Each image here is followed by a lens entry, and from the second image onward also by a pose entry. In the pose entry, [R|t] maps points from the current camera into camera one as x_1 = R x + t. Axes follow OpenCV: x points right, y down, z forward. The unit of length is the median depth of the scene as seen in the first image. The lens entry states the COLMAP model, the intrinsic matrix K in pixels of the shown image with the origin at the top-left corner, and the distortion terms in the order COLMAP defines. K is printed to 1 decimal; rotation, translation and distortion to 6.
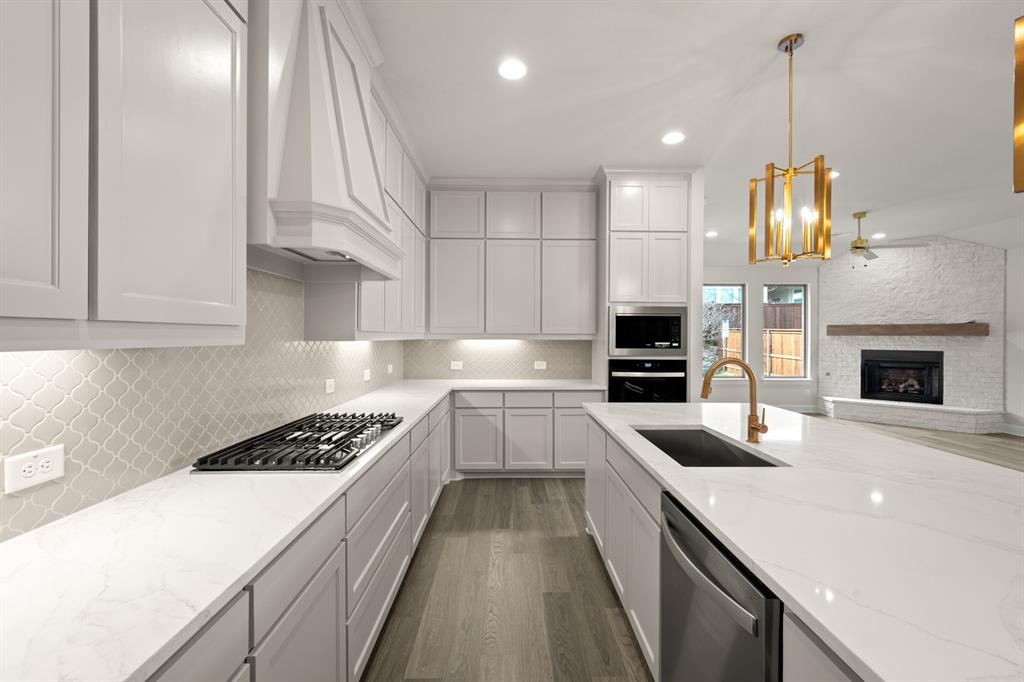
lens RADIAL K [[415.3, 0, 514.5], [0, 415.3, 337.5], [0, 0, 1]] dist [0.000487, 0.000115]
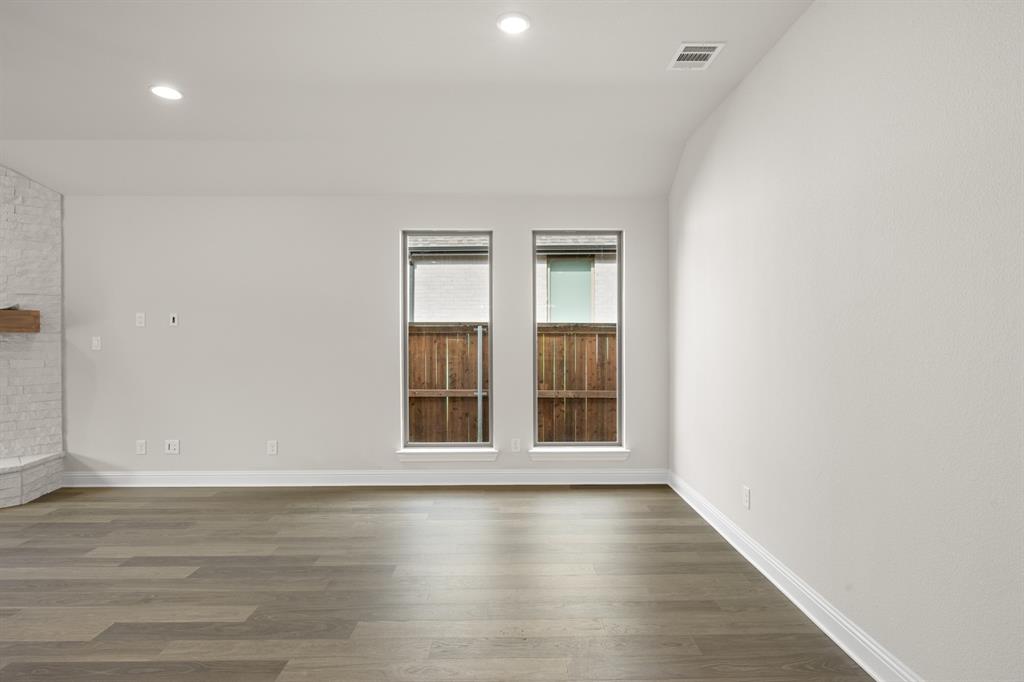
lens RADIAL K [[525.0, 0, 515.5], [0, 525.0, 339.1], [0, 0, 1]] dist [-0.001110, -0.001043]
pose [[0.006592, -0.010393, 0.999924, 0.392732], [0.006156, 0.999927, 0.010352, 0.002202], [-0.999959, 0.006087, 0.006656, 0.312092]]
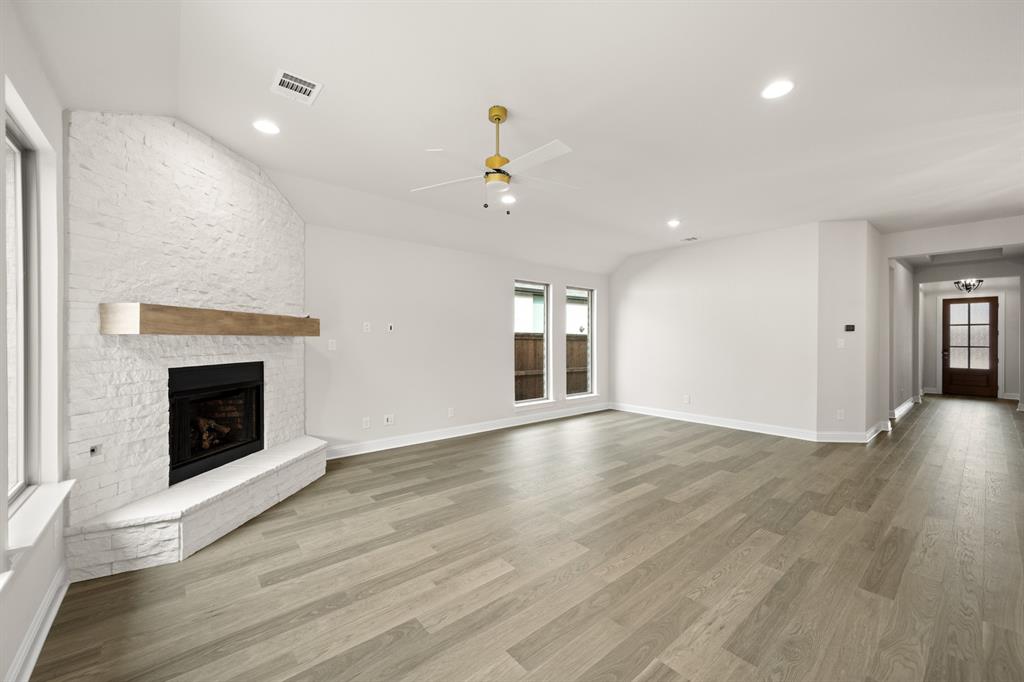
lens RADIAL K [[403.2, 0, 513.8], [0, 403.2, 338.0], [0, 0, 1]] dist [0.001037, 0.000247]
pose [[-0.636201, -0.004448, 0.771511, 0.365228], [-0.003117, 0.999990, 0.003195, -0.004106], [-0.771517, -0.000373, -0.636208, 1.173338]]
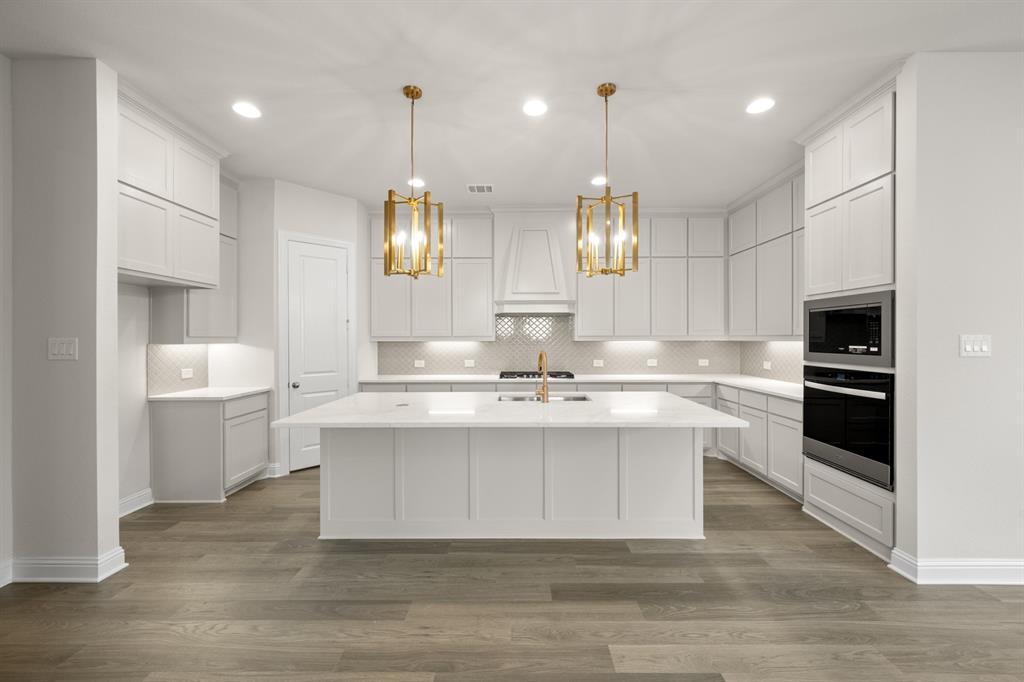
lens RADIAL K [[403.2, 0, 515.0], [0, 403.2, 338.6], [0, 0, 1]] dist [0.001037, 0.000247]
pose [[-0.020691, -0.002977, -0.999781, 0.682496], [-0.000360, 0.999996, -0.002970, 0.001469], [0.999786, 0.000299, -0.020692, 0.285991]]
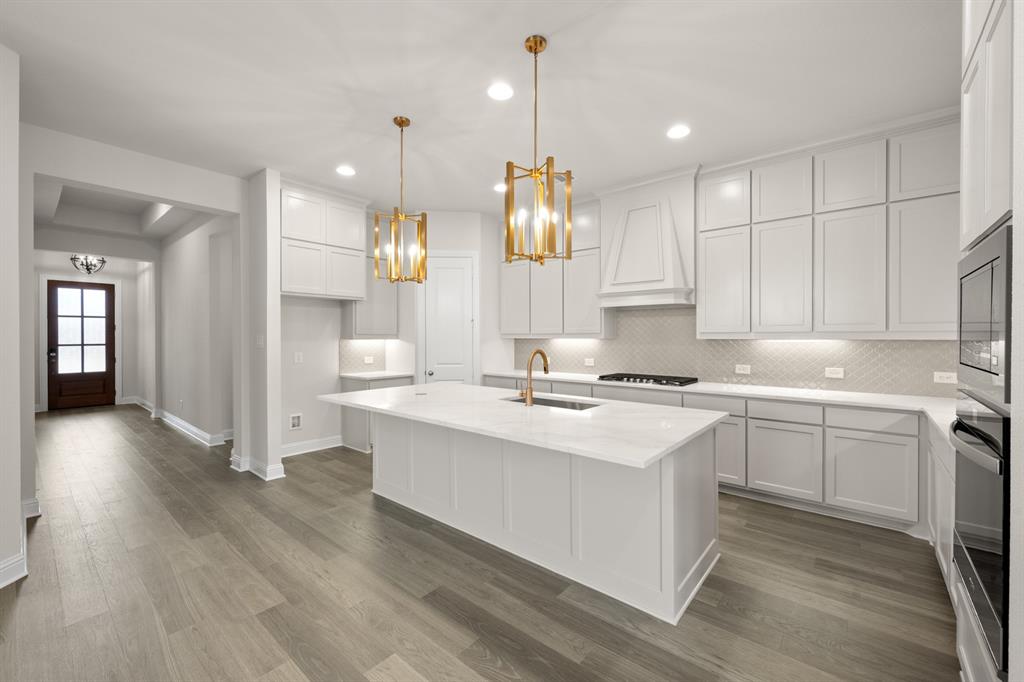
lens RADIAL K [[415.3, 0, 514.5], [0, 415.3, 339.2], [0, 0, 1]] dist [0.000487, 0.000115]
pose [[-0.655513, 0.004274, -0.755171, 0.548676], [-0.002428, 0.999967, 0.007767, -0.000539], [0.755180, 0.006925, -0.655481, 0.610078]]
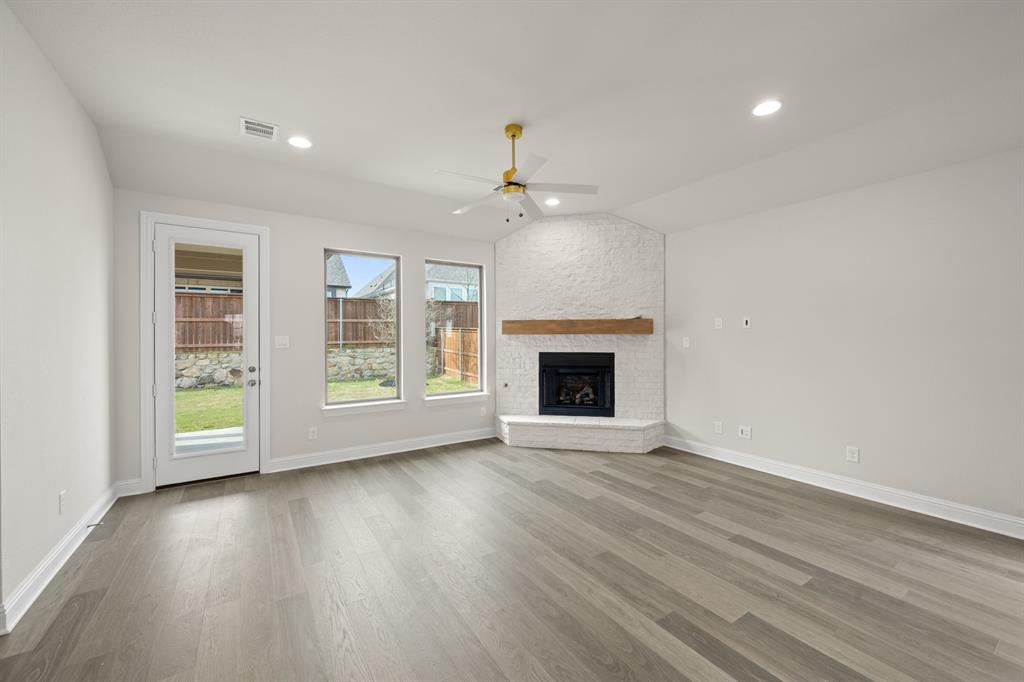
lens RADIAL K [[403.2, 0, 516.0], [0, 403.2, 337.8], [0, 0, 1]] dist [0.001037, 0.000247]
pose [[0.843542, -0.007364, 0.537013, 0.463649], [0.007396, 0.999970, 0.002094, 0.000137], [-0.537013, 0.002205, 0.843571, 0.455227]]
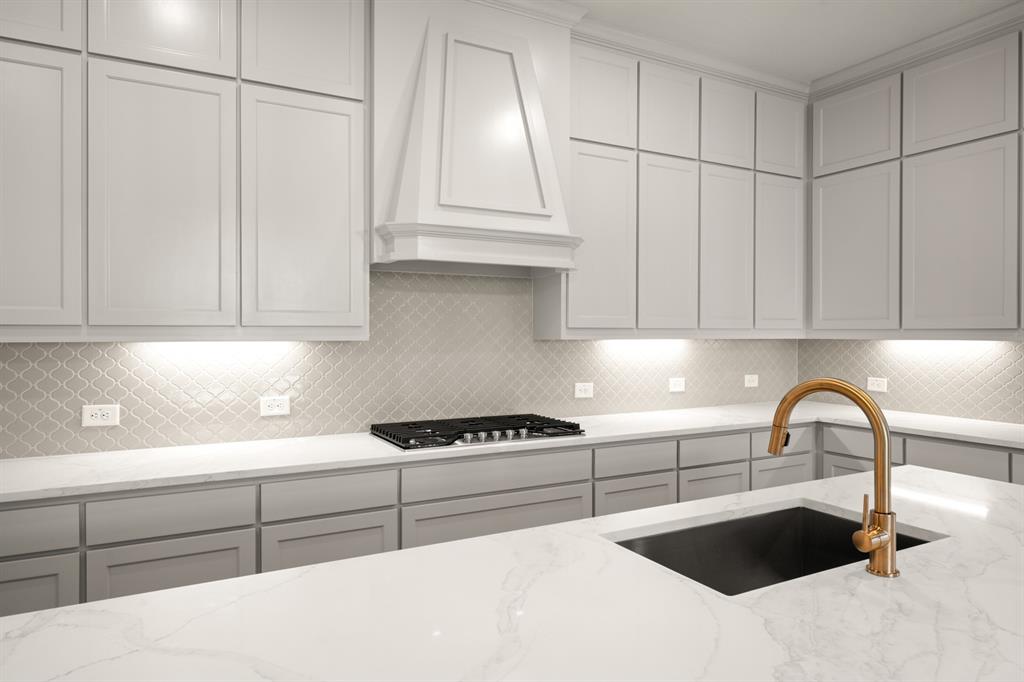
lens RADIAL K [[636.8, 0, 514.2], [0, 636.8, 335.7], [0, 0, 1]] dist [-0.007358, -0.000282]
pose [[0.464399, -0.000585, -0.885626, 0.309318], [-0.001343, 0.999998, -0.001364, 0.000907], [0.885625, 0.001822, 0.464397, 0.106664]]
